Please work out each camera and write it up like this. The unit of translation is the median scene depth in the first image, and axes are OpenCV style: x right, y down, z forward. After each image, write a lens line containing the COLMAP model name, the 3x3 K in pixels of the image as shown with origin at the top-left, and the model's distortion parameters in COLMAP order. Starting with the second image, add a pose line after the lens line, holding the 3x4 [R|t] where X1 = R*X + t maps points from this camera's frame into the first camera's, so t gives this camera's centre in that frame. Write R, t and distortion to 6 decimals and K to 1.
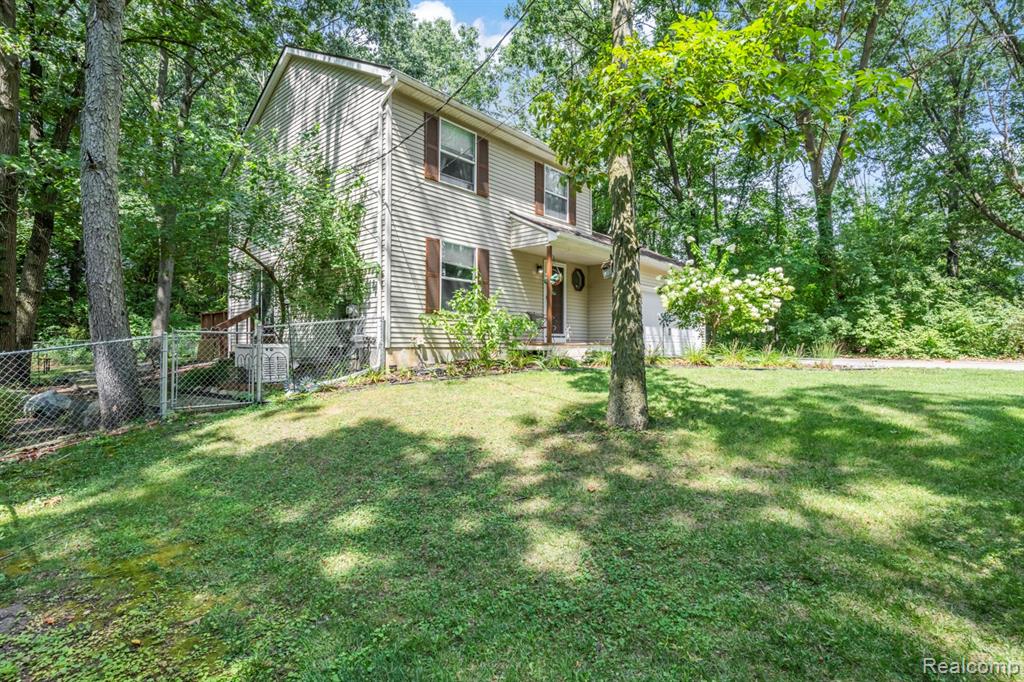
lens RADIAL K [[491.4, 0, 512.0], [0, 491.4, 341.0], [0, 0, 1]] dist [-0.006601, 0.000776]
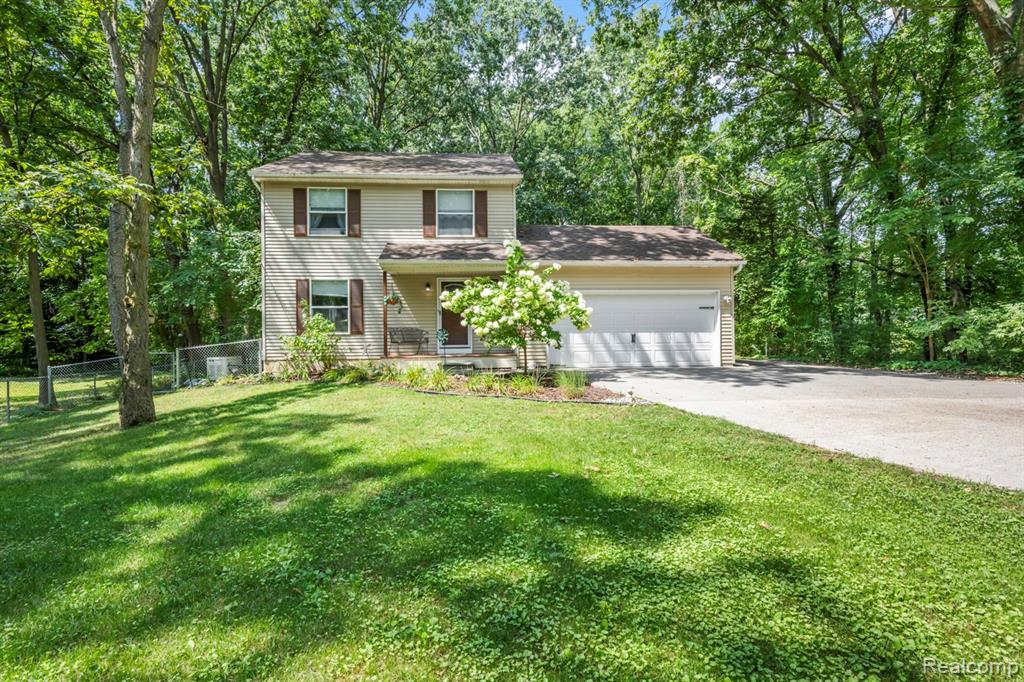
lens RADIAL K [[491.4, 0, 512.0], [0, 491.4, 341.0], [0, 0, 1]] dist [-0.006601, 0.000776]
pose [[0.705644, -0.001728, -0.708565, 1.075172], [0.009210, 0.999935, 0.006733, -0.037651], [0.708507, -0.011277, 0.705614, 0.403744]]
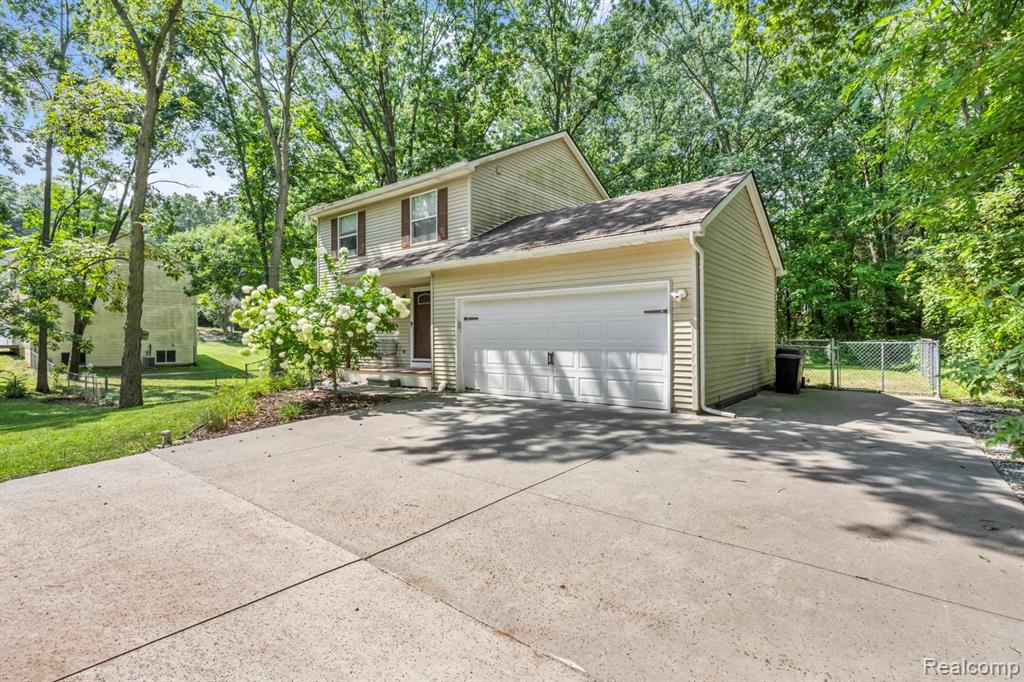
lens RADIAL K [[491.4, 0, 512.0], [0, 491.4, 341.0], [0, 0, 1]] dist [-0.006601, 0.000776]
pose [[0.041582, 0.005837, -0.999118, 1.266756], [0.007135, 0.999956, 0.006139, -0.068755], [0.999110, -0.007384, 0.041538, 1.331861]]
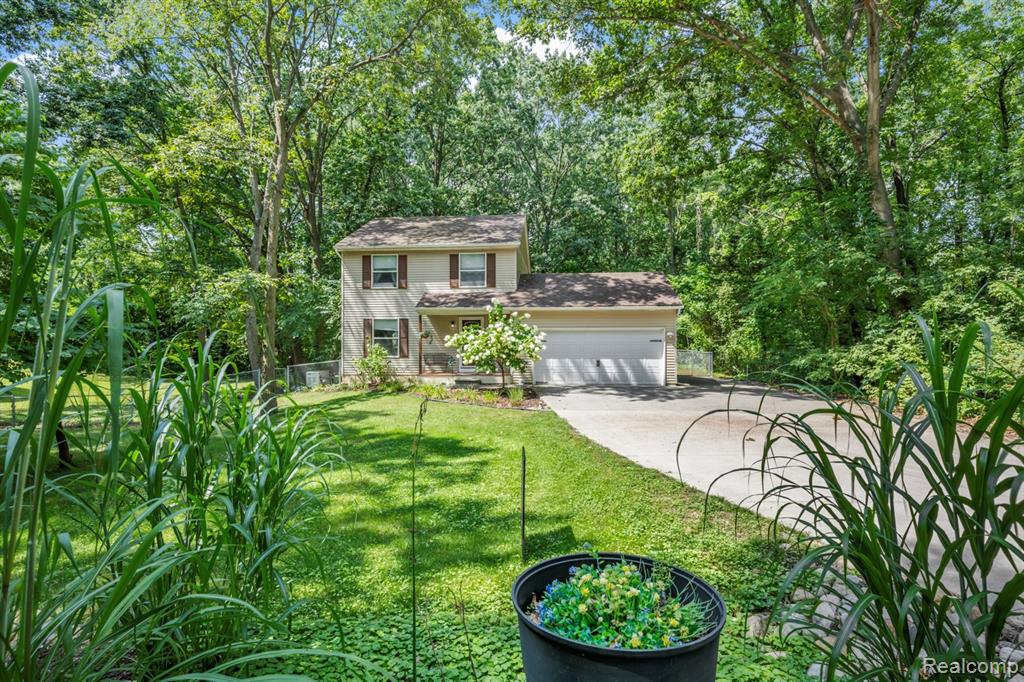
lens RADIAL K [[517.0, 0, 512.0], [0, 517.0, 341.0], [0, 0, 1]] dist [-0.020891, 0.000164]
pose [[0.570637, -0.004817, -0.821188, 1.641678], [0.001155, 0.999987, -0.005063, -0.097399], [0.821201, 0.001940, 0.570635, 0.271556]]
